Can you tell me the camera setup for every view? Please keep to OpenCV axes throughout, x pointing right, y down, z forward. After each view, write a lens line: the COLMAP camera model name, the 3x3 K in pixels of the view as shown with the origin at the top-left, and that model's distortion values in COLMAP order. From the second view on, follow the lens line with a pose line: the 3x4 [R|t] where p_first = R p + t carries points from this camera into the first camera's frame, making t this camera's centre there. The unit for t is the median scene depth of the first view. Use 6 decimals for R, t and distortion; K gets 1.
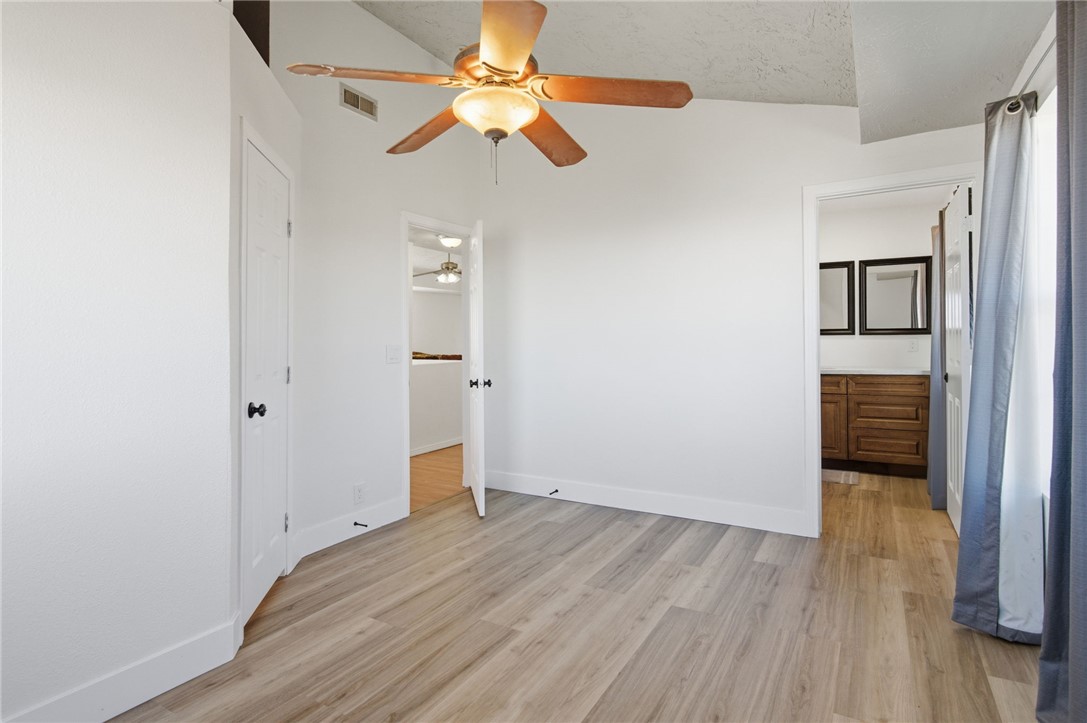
lens RADIAL K [[519.7, 0, 545.2], [0, 519.7, 342.9], [0, 0, 1]] dist [-0.001215, -0.000594]
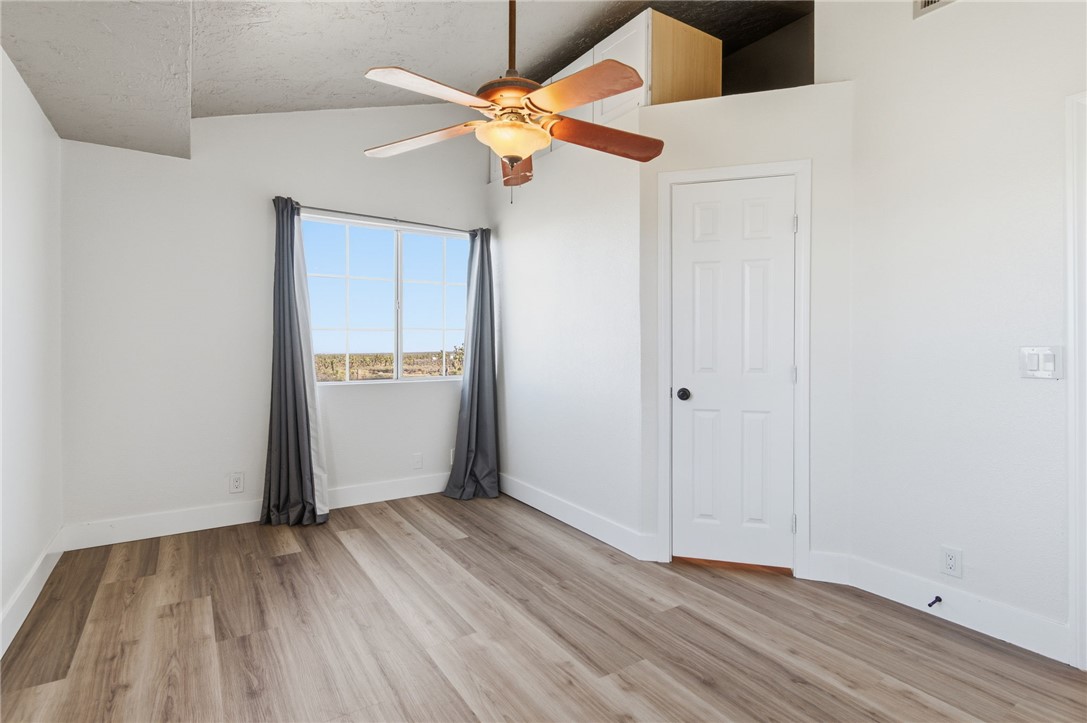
lens RADIAL K [[519.7, 0, 545.2], [0, 519.7, 342.9], [0, 0, 1]] dist [-0.001215, -0.000594]
pose [[-0.395550, 0.011737, -0.918370, 1.284556], [-0.000060, 0.999918, 0.012805, -0.023595], [0.918445, 0.005120, -0.395516, 2.061901]]
